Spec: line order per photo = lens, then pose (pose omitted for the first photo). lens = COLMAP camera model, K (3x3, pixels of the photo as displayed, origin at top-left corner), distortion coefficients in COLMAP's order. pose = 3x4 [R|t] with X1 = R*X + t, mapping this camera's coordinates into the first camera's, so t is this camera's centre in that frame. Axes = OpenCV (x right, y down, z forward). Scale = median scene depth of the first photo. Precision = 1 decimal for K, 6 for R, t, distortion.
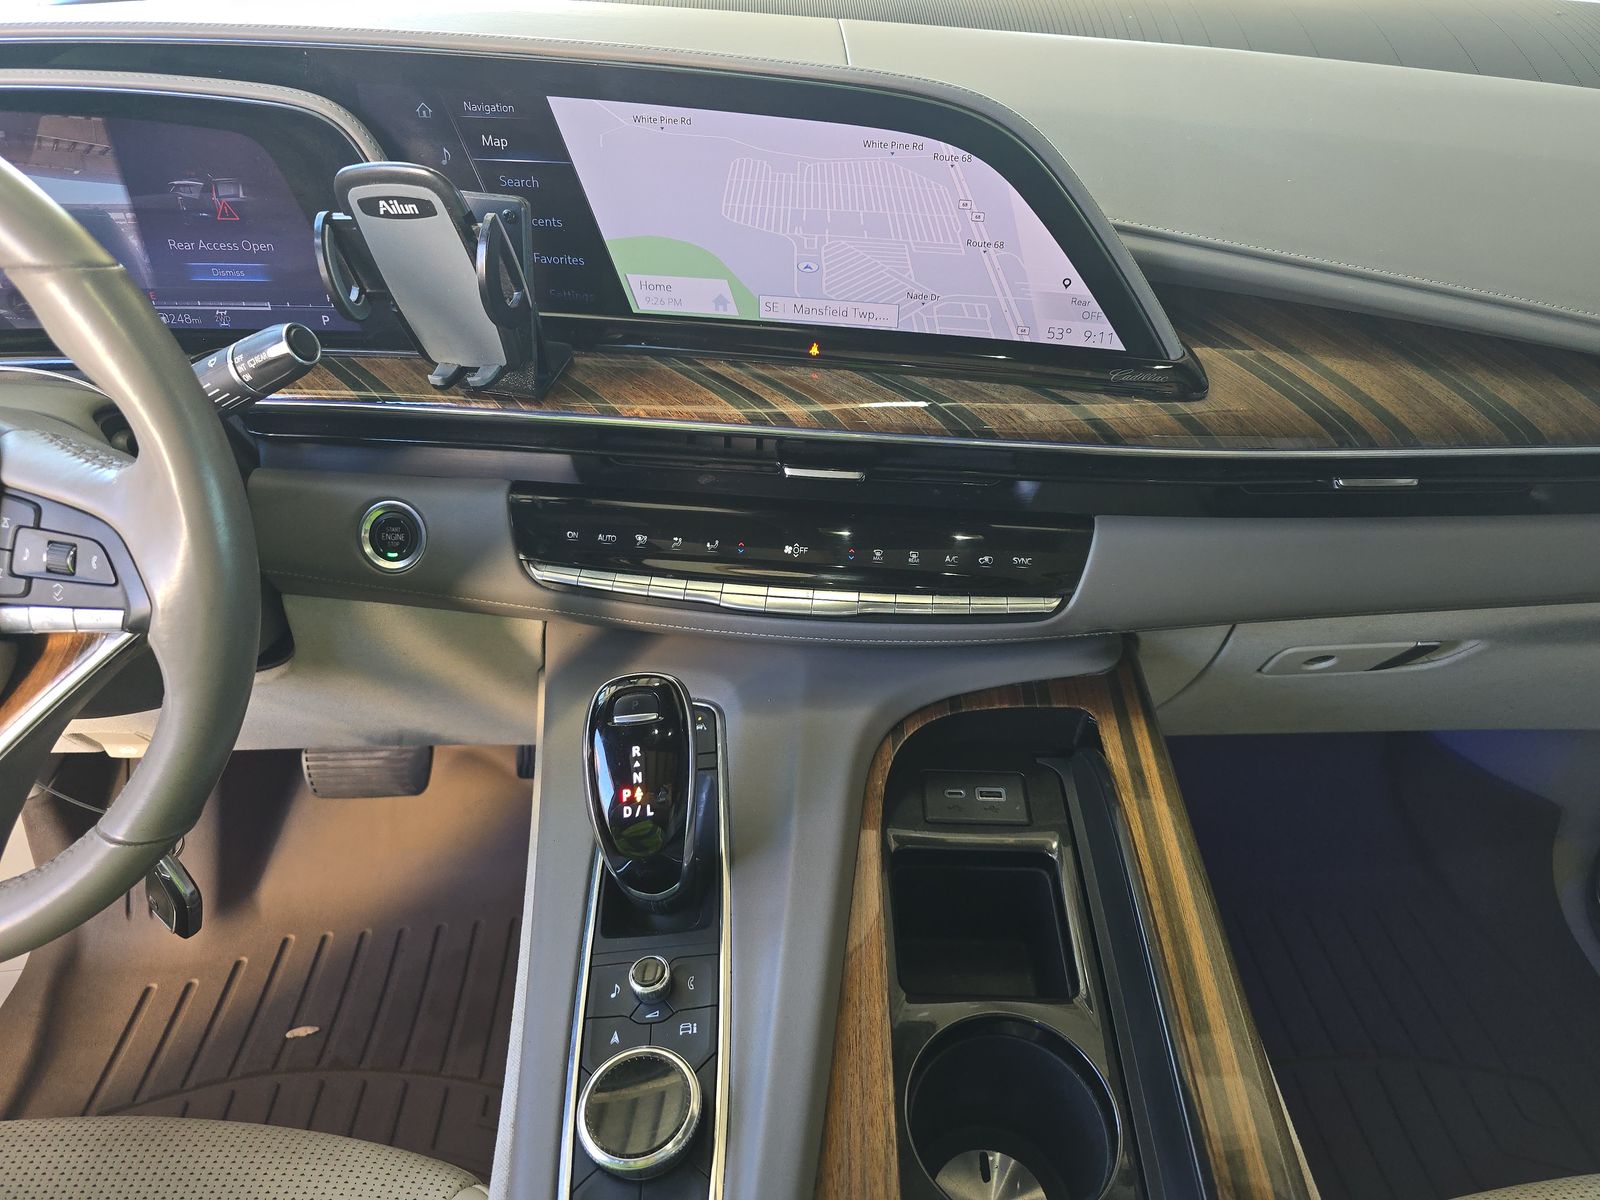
lens RADIAL K [[1080.9, 0, 798.9], [0, 1080.9, 592.6], [0, 0, 1]] dist [0.005982, -0.012310]
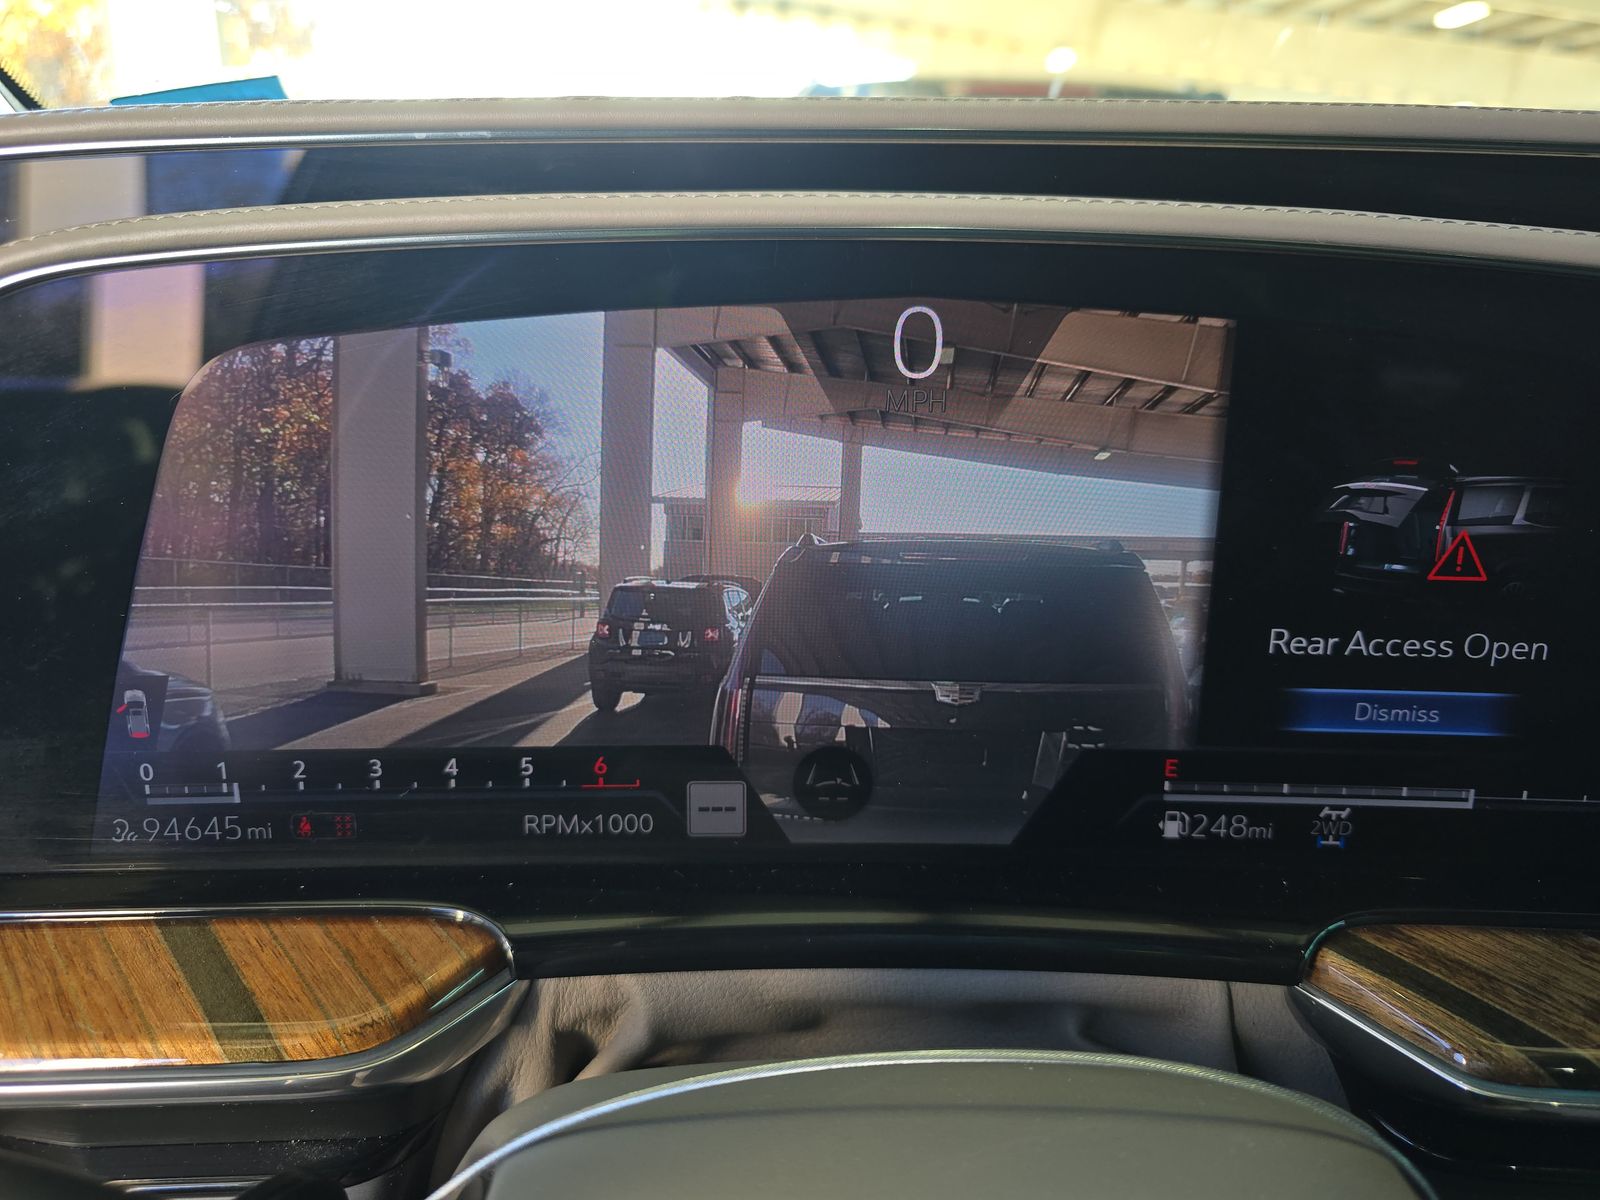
lens RADIAL K [[1080.9, 0, 792.8], [0, 1080.9, 591.8], [0, 0, 1]] dist [0.005982, -0.012310]
pose [[0.998946, 0.007978, -0.045191, -0.761991], [-0.022469, 0.943688, -0.330072, -0.218647], [0.040013, 0.330740, 0.942873, 0.658139]]
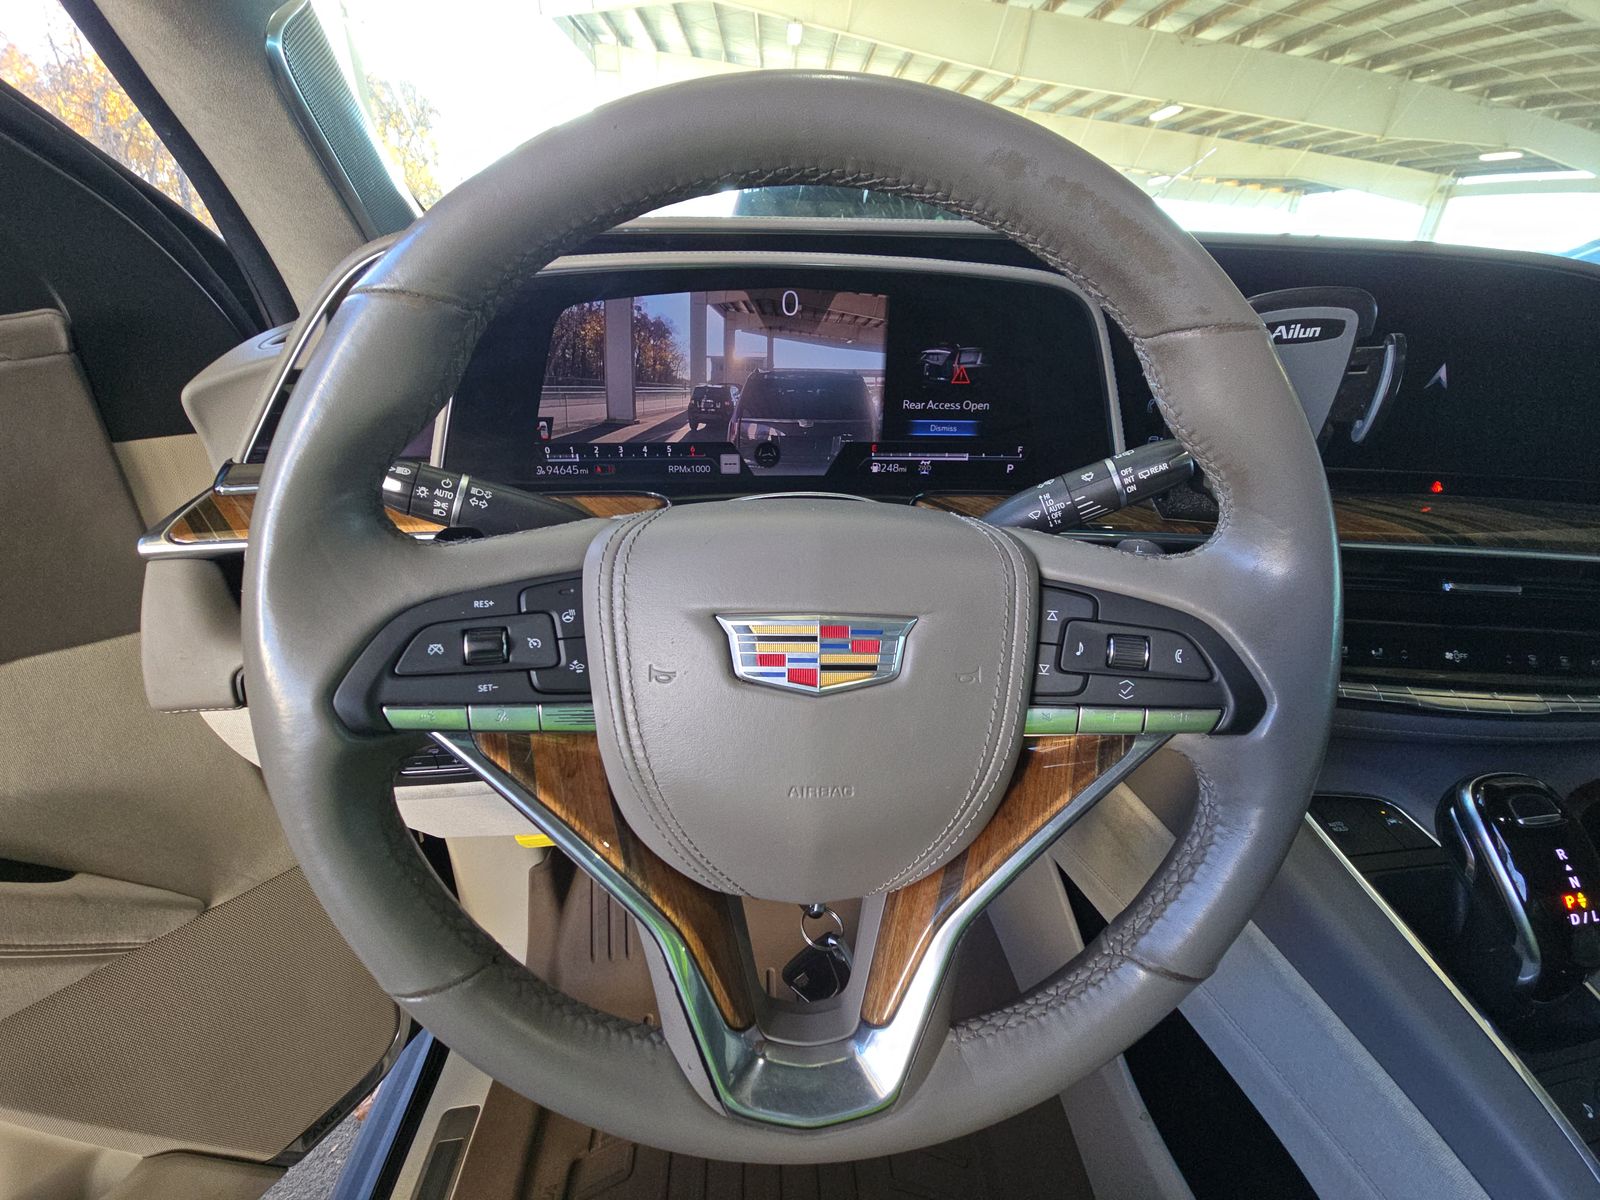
lens RADIAL K [[641.5, 0, 795.2], [0, 641.5, 607.5], [0, 0, 1]] dist [-0.003537, -0.000676]
pose [[0.999957, -0.007011, 0.006001, -0.737540], [0.007855, 0.987928, -0.154717, 0.009536], [-0.004844, 0.154758, 0.987941, 0.347800]]
